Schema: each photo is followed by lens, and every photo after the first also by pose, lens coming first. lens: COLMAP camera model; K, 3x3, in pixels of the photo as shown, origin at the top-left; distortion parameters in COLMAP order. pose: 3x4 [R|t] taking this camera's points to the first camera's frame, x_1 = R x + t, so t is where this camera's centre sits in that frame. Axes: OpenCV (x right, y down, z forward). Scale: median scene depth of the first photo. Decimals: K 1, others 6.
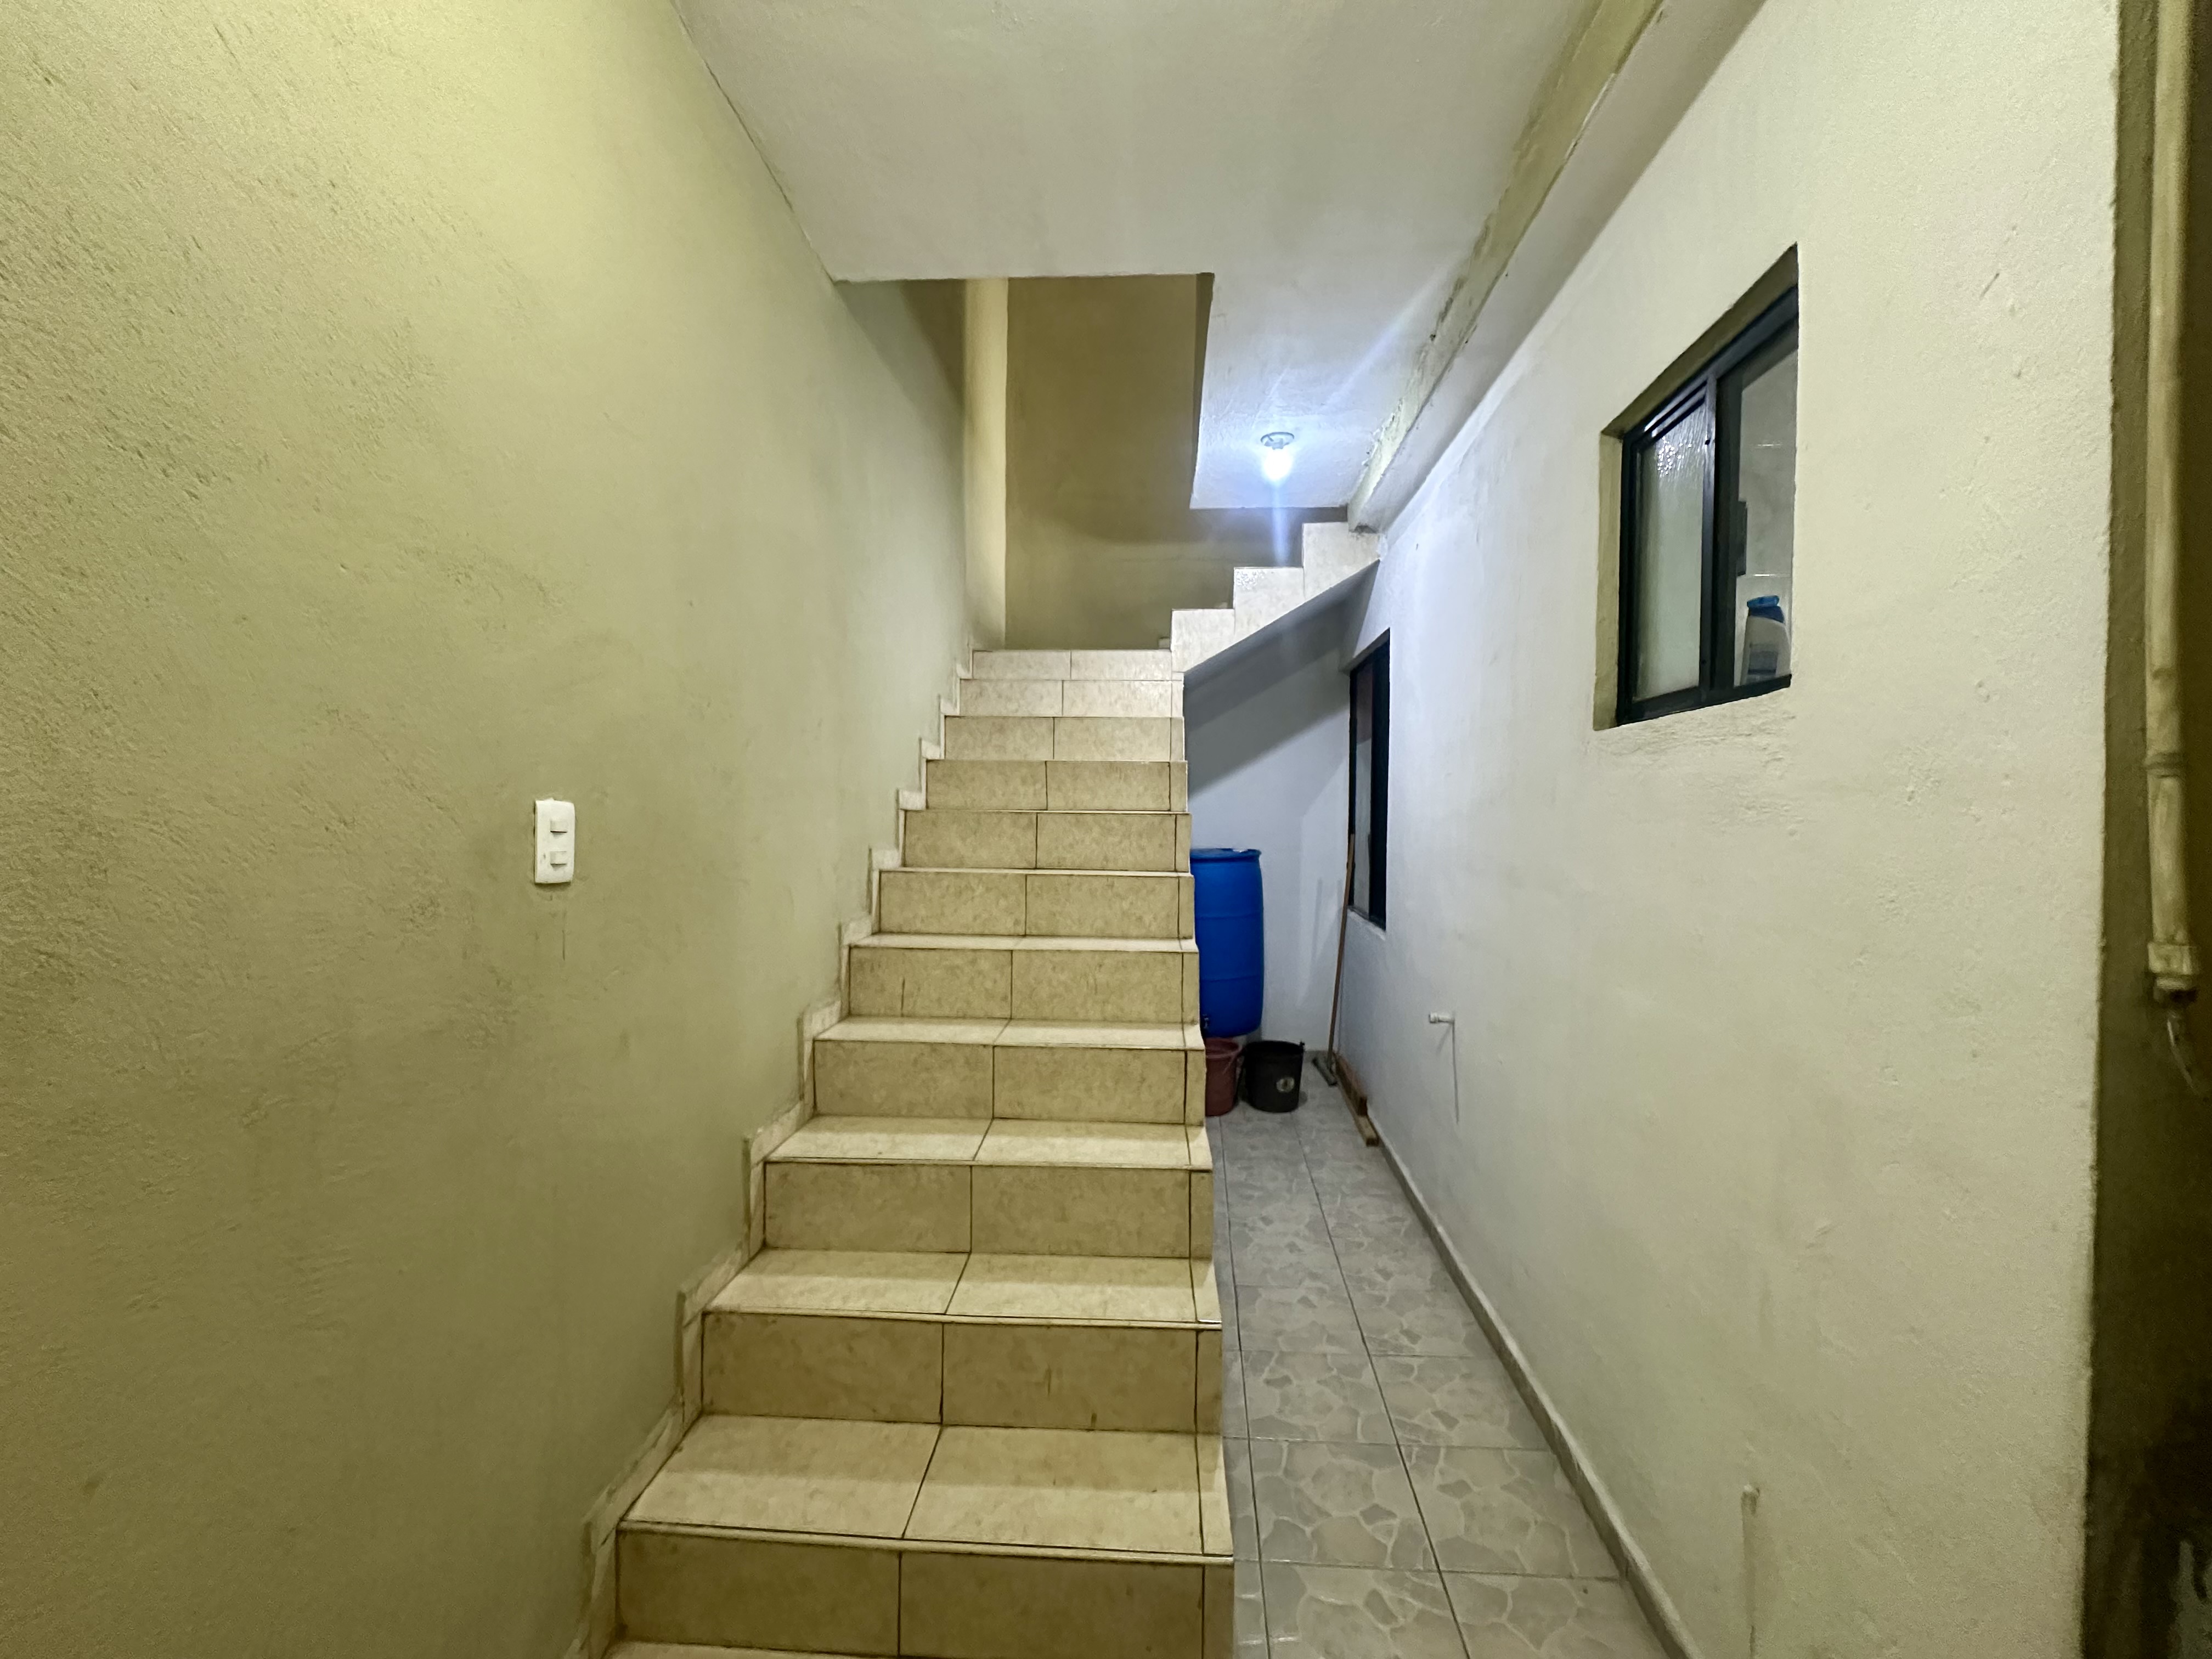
lens RADIAL K [[884.8, 0, 1103.8], [0, 884.8, 831.1], [0, 0, 1]] dist [-0.003715, 0.001064]
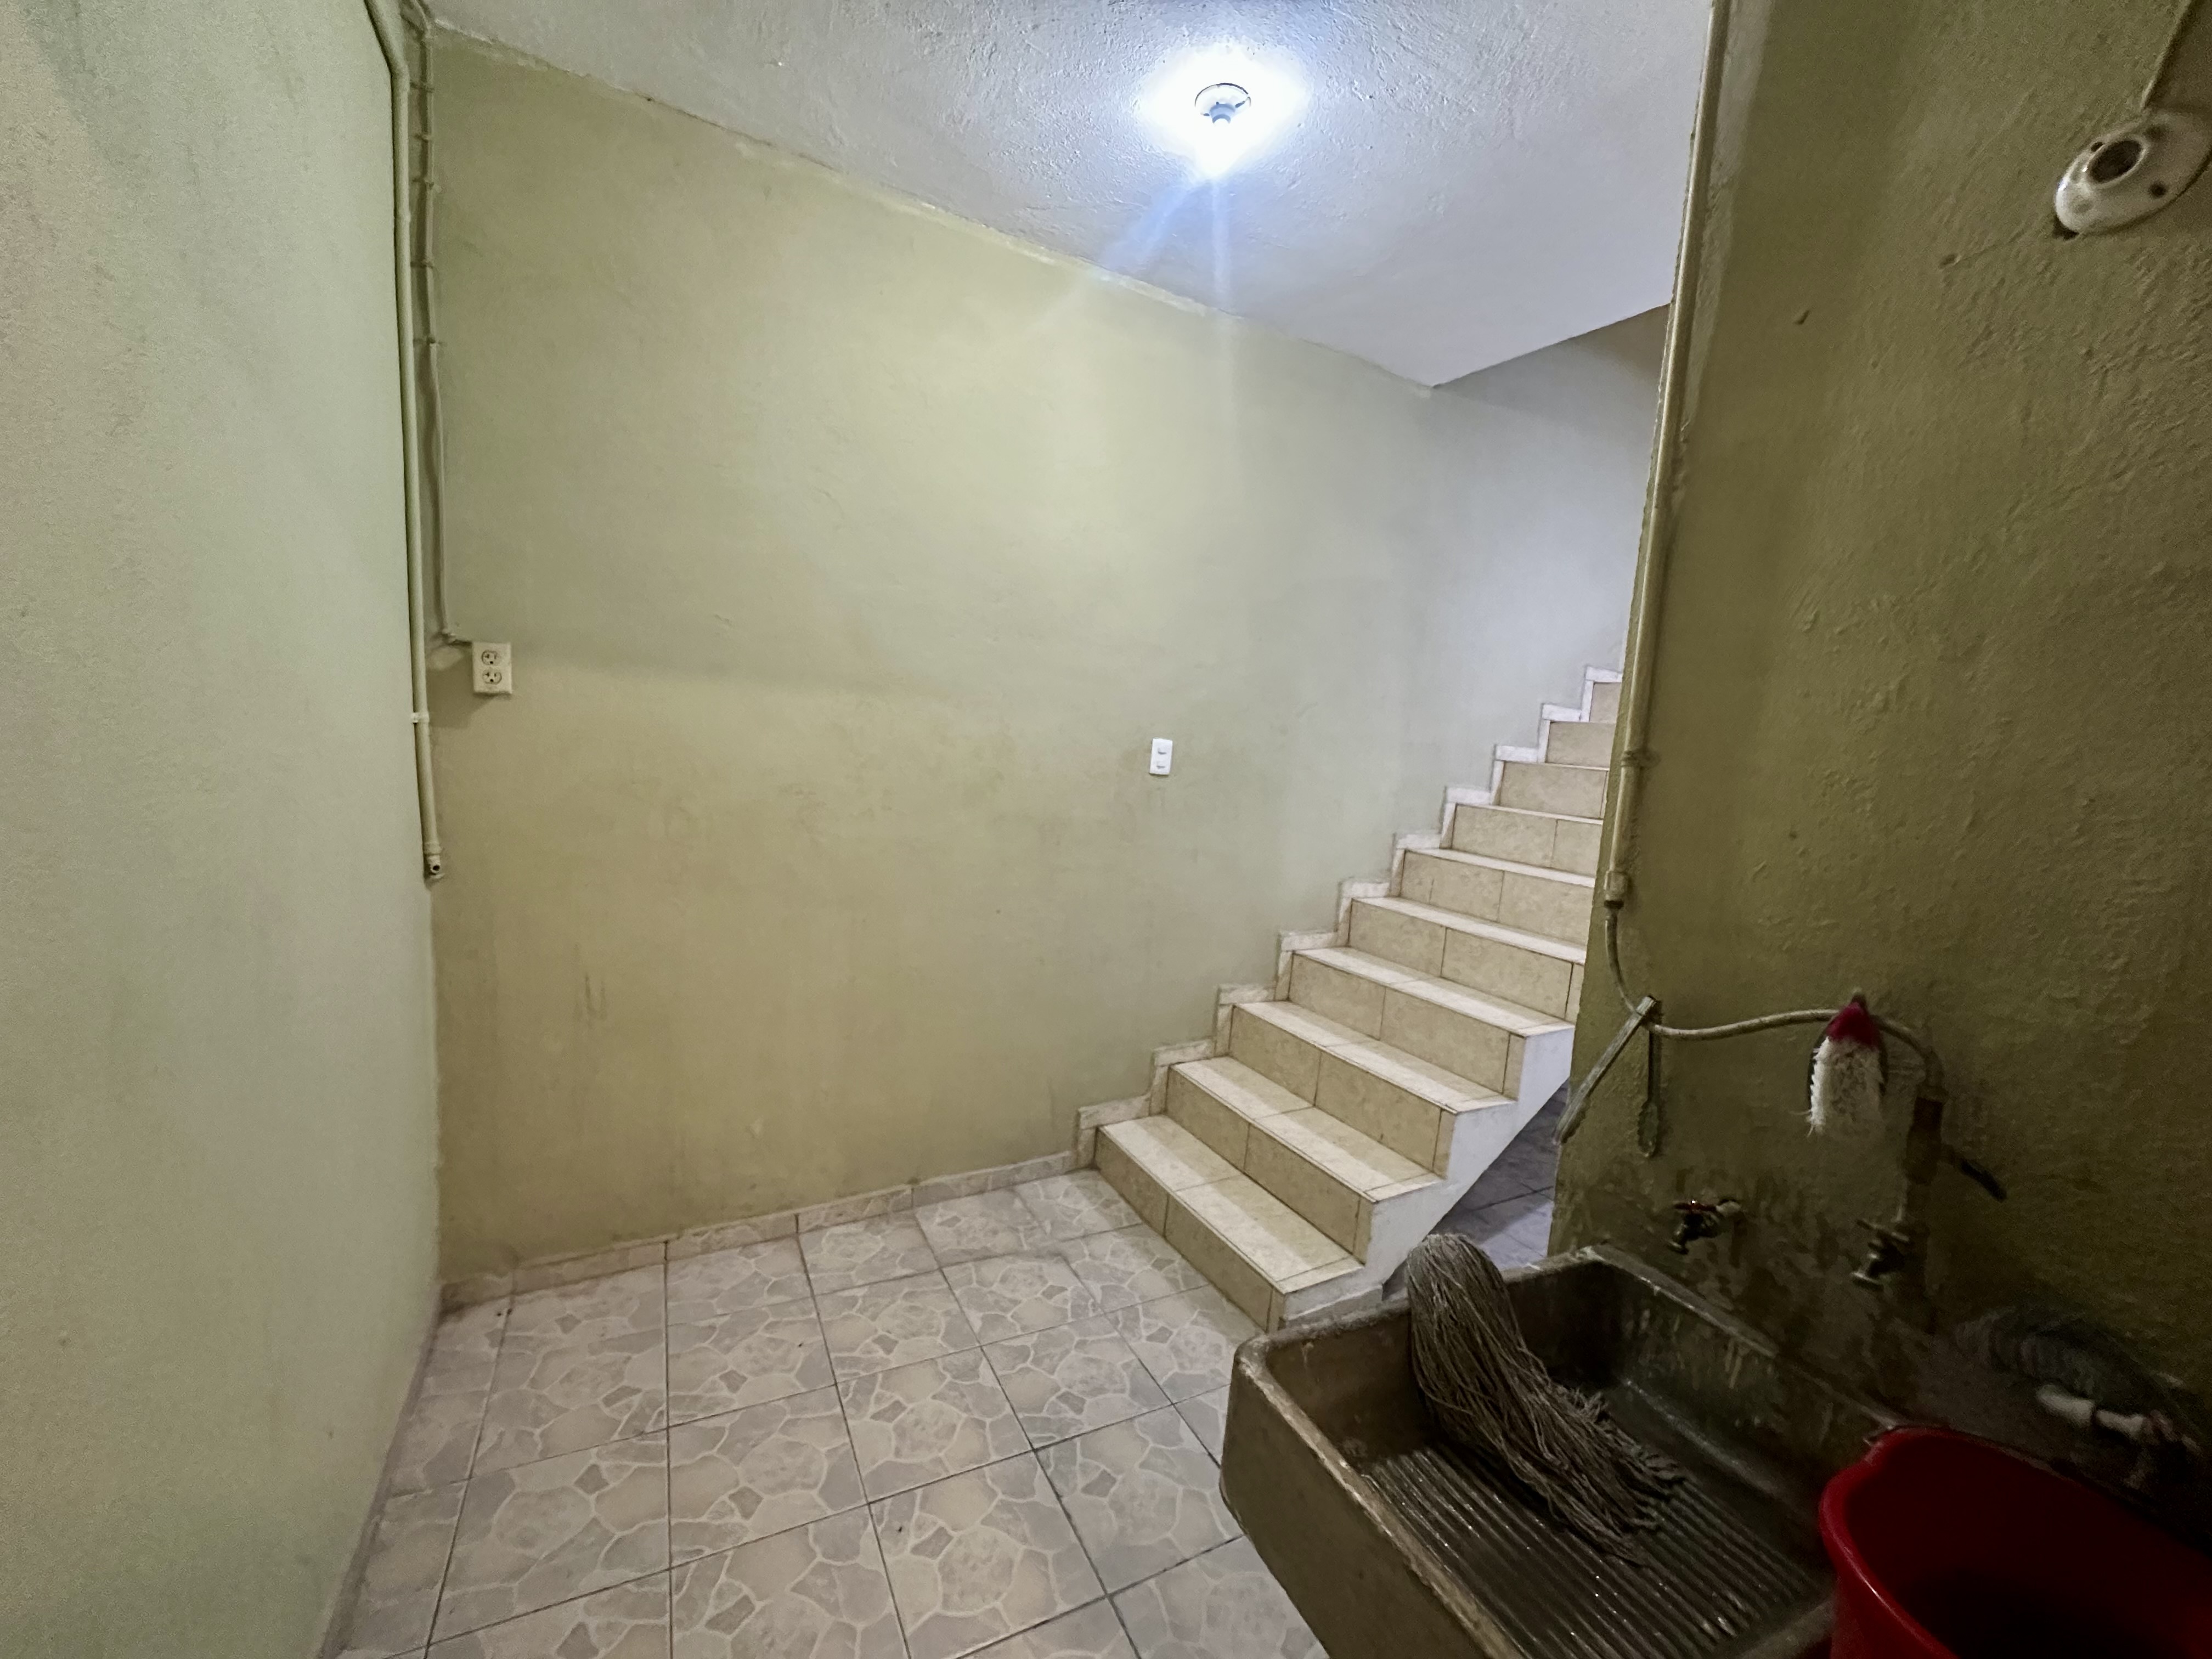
lens RADIAL K [[884.8, 0, 1108.1], [0, 884.8, 832.0], [0, 0, 1]] dist [-0.003715, 0.001064]
pose [[0.537988, 0.129705, -0.832914, 0.797699], [-0.079620, 0.991492, 0.102973, -0.012641], [0.839184, 0.010919, 0.543738, -0.245996]]
